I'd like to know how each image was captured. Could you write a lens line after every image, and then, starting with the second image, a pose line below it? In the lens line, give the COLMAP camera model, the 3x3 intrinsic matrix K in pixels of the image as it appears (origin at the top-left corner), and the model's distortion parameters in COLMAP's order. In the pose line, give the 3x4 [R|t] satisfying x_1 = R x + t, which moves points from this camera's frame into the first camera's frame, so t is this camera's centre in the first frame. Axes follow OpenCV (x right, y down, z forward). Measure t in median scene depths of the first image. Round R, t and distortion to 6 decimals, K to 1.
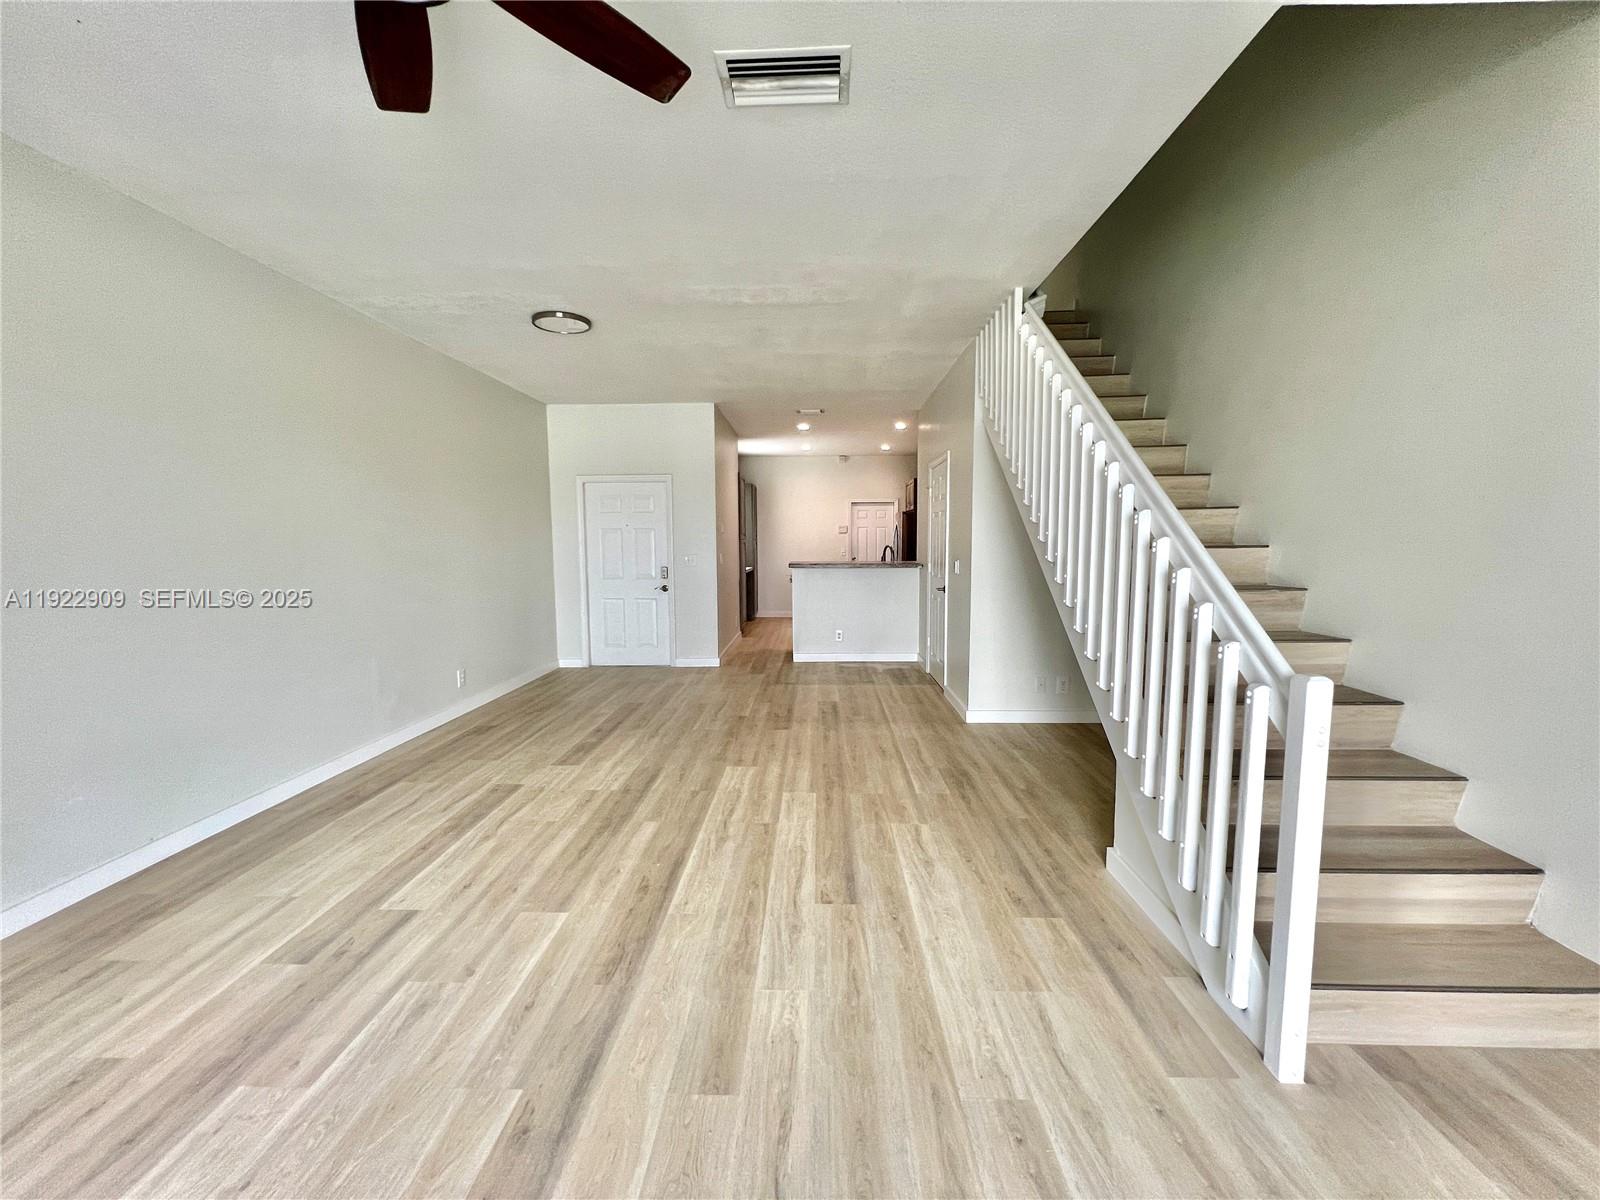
lens RADIAL K [[605.2, 0, 800.0], [0, 605.2, 600.0], [0, 0, 1]] dist [0.000221, 0.000020]
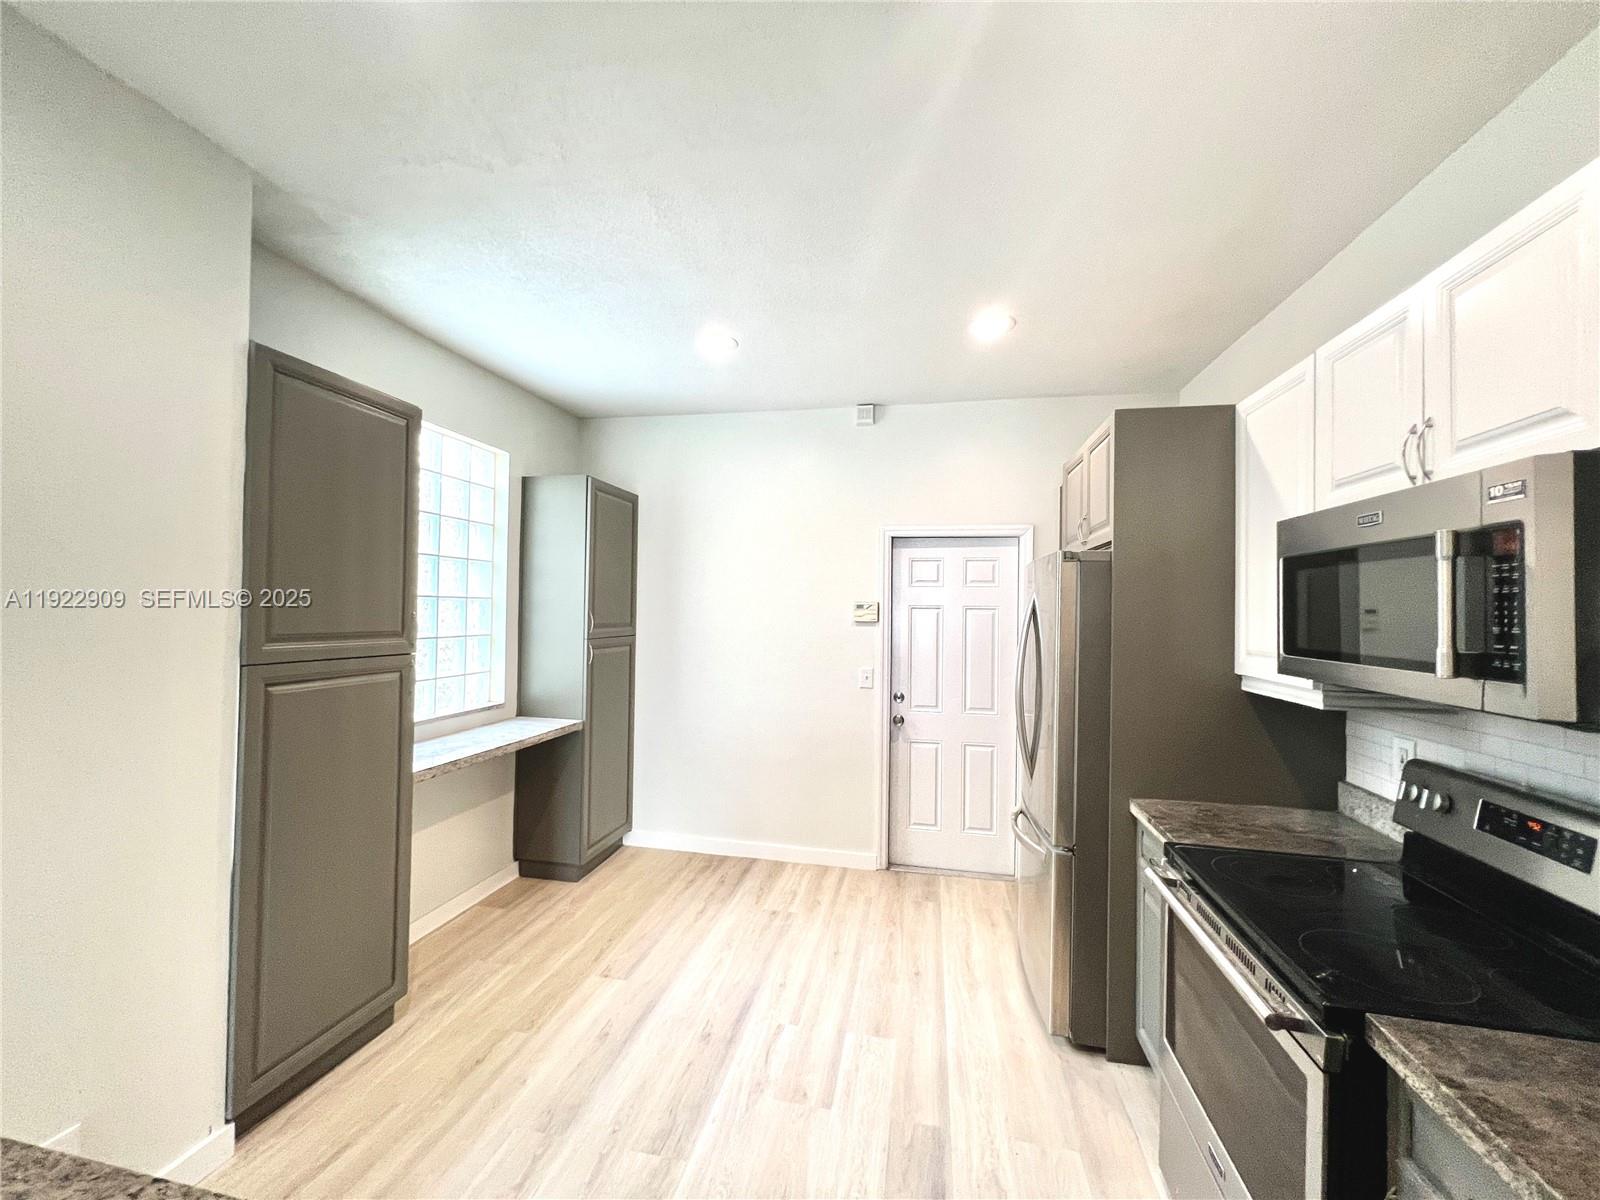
lens RADIAL K [[644.1, 0, 800.0], [0, 644.1, 600.0], [0, 0, 1]] dist [0.002417, 0.000188]
pose [[0.984047, 0.014577, -0.177308, 0.145447], [-0.035382, 0.992765, -0.114745, -0.118586], [0.174352, 0.119188, 0.977443, 0.934545]]
